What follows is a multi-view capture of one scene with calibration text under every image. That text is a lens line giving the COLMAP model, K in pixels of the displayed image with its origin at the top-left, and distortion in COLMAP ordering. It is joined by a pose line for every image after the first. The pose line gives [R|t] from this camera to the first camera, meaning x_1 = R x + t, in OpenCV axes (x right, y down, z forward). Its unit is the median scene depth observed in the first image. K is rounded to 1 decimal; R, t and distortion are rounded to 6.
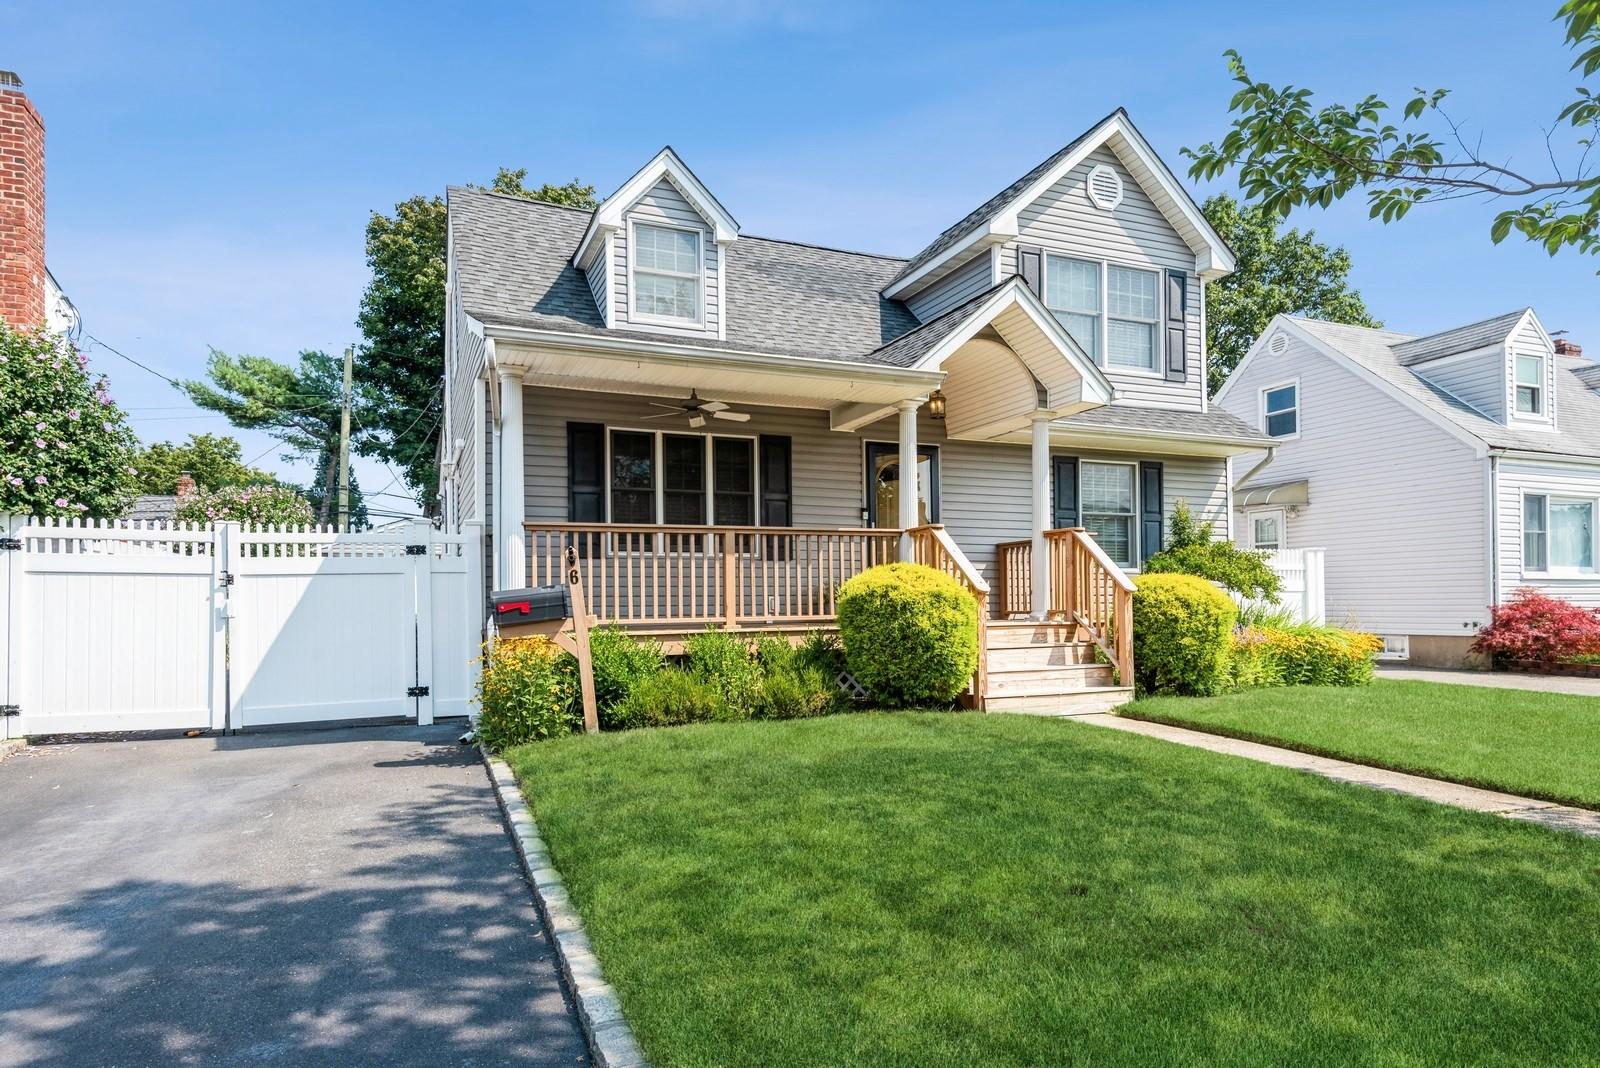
lens RADIAL K [[943.8, 0, 800.4], [0, 943.8, 576.8], [0, 0, 1]] dist [0.018369, -0.000525]
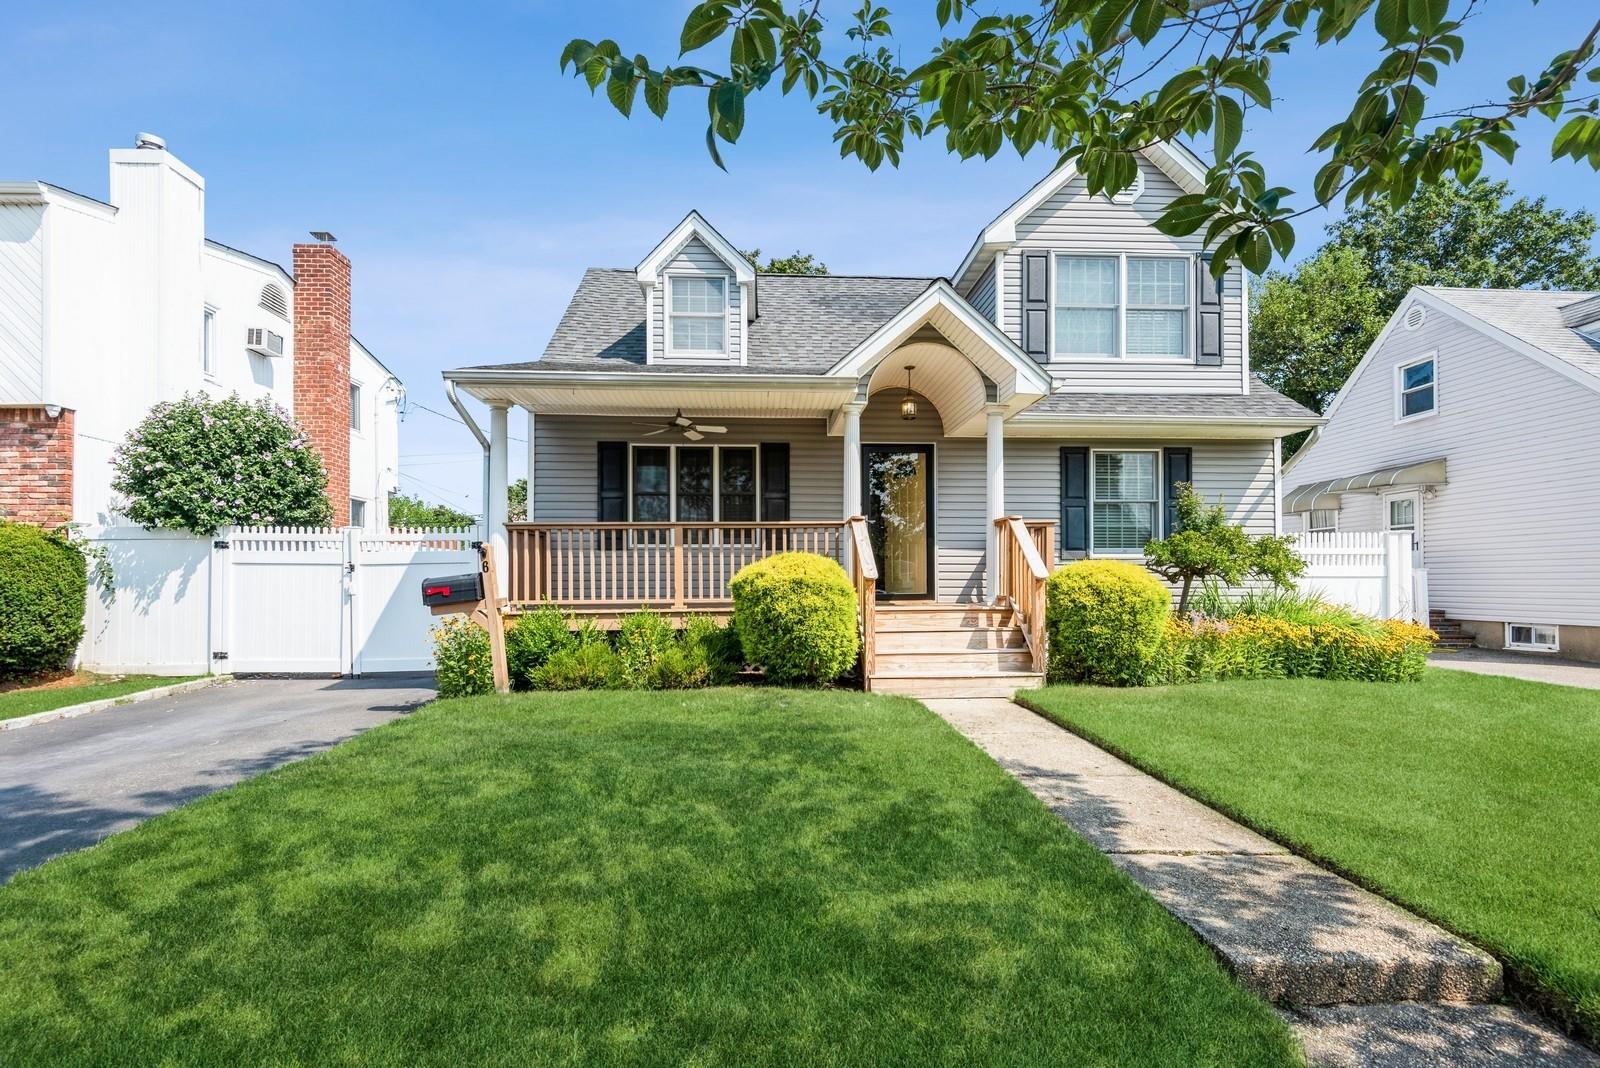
lens RADIAL K [[746.2, 0, 799.6], [0, 746.2, 566.4], [0, 0, 1]] dist [0.023526, -0.015340]
pose [[0.942997, -0.001971, -0.332794, 0.324971], [0.004318, 0.999971, 0.006315, -0.002991], [0.332772, -0.007392, 0.942978, 0.144092]]
